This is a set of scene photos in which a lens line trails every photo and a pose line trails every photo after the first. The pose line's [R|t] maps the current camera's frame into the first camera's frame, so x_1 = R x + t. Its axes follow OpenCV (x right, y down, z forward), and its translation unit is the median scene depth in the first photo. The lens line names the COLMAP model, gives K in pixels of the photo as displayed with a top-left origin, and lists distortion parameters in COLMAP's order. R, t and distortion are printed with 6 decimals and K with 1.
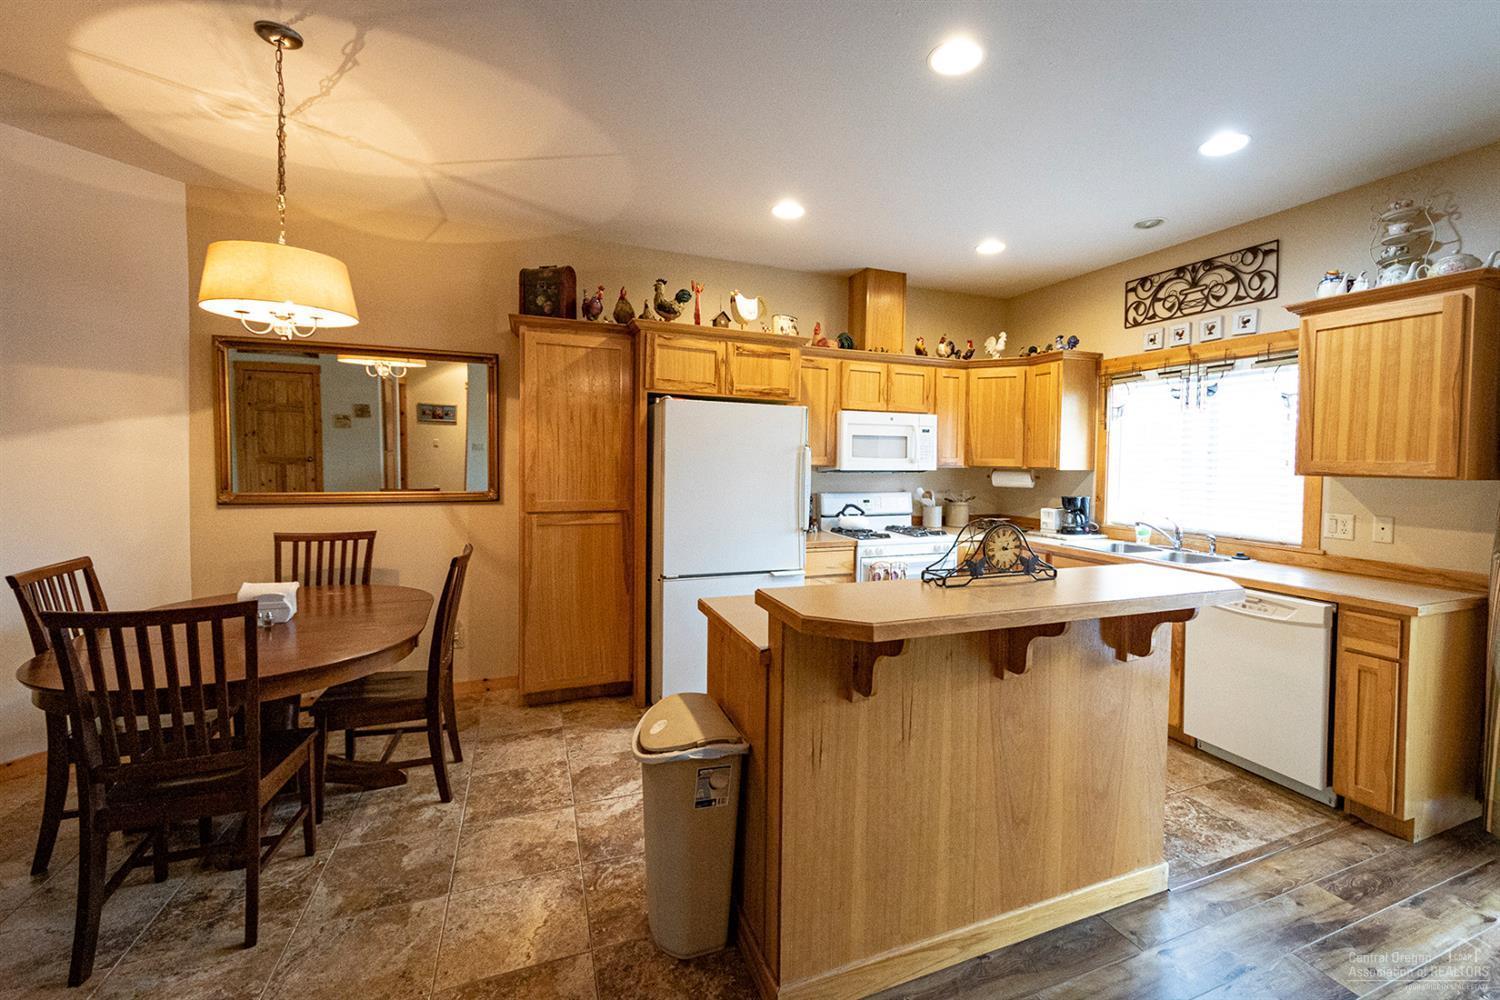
lens RADIAL K [[644.2, 0, 750.8], [0, 644.2, 475.5], [0, 0, 1]] dist [0.008828, -0.007983]
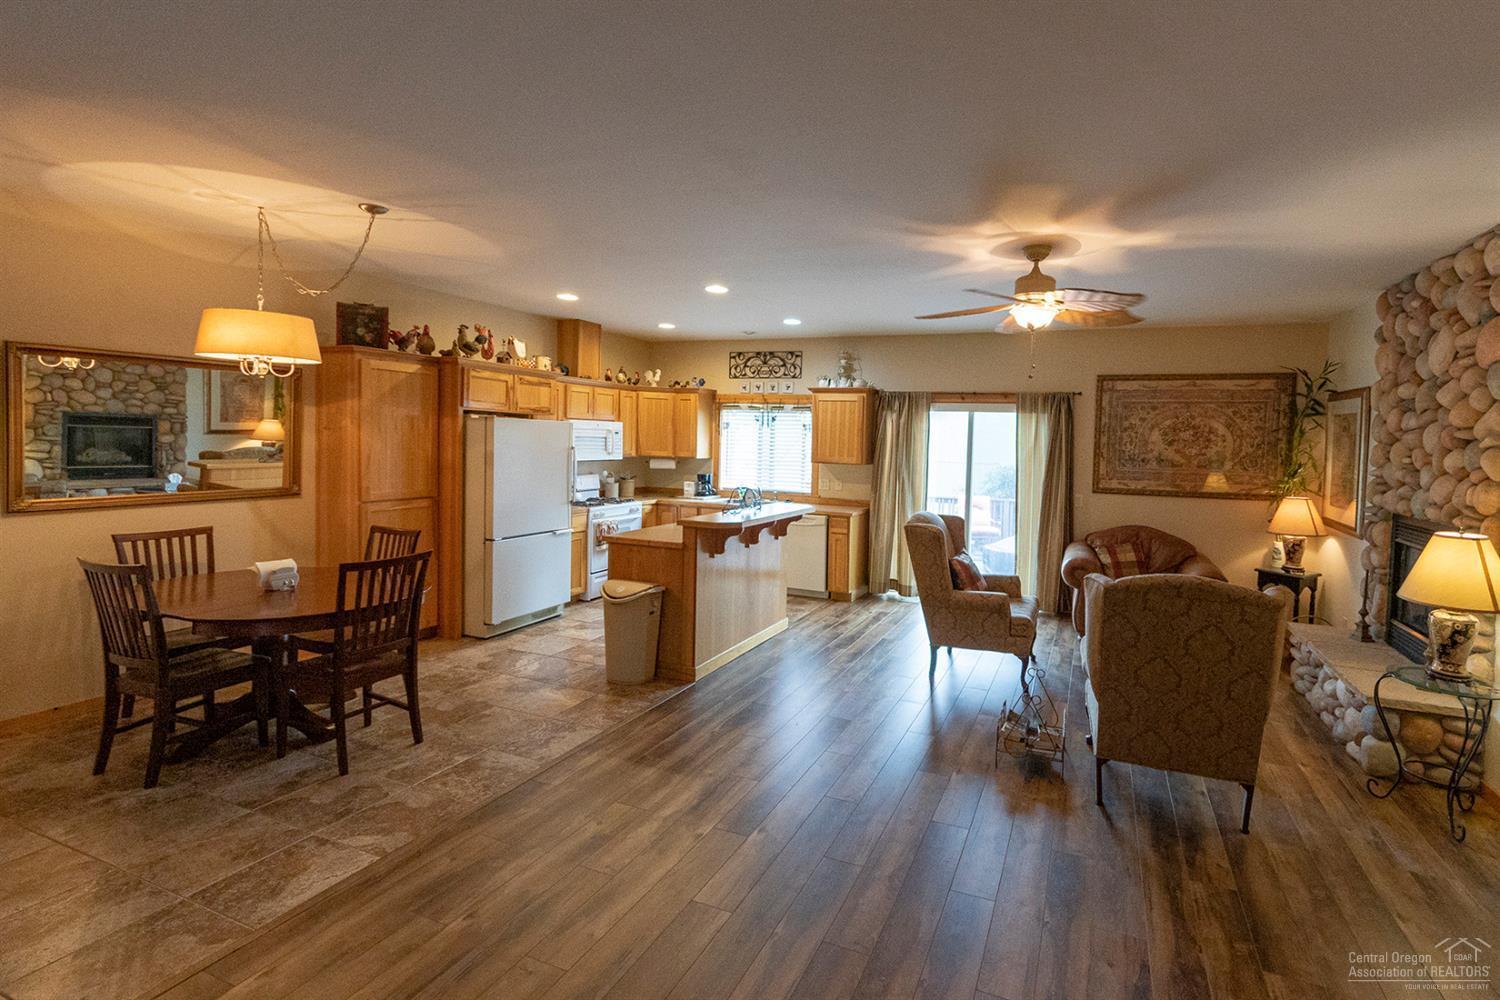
lens RADIAL K [[644.2, 0, 750.8], [0, 644.2, 475.5], [0, 0, 1]] dist [0.008828, -0.007983]
pose [[0.774829, -0.035209, 0.631190, -0.539797], [0.010255, 0.999016, 0.043138, -0.039926], [-0.632088, -0.026952, 0.774428, -0.445915]]
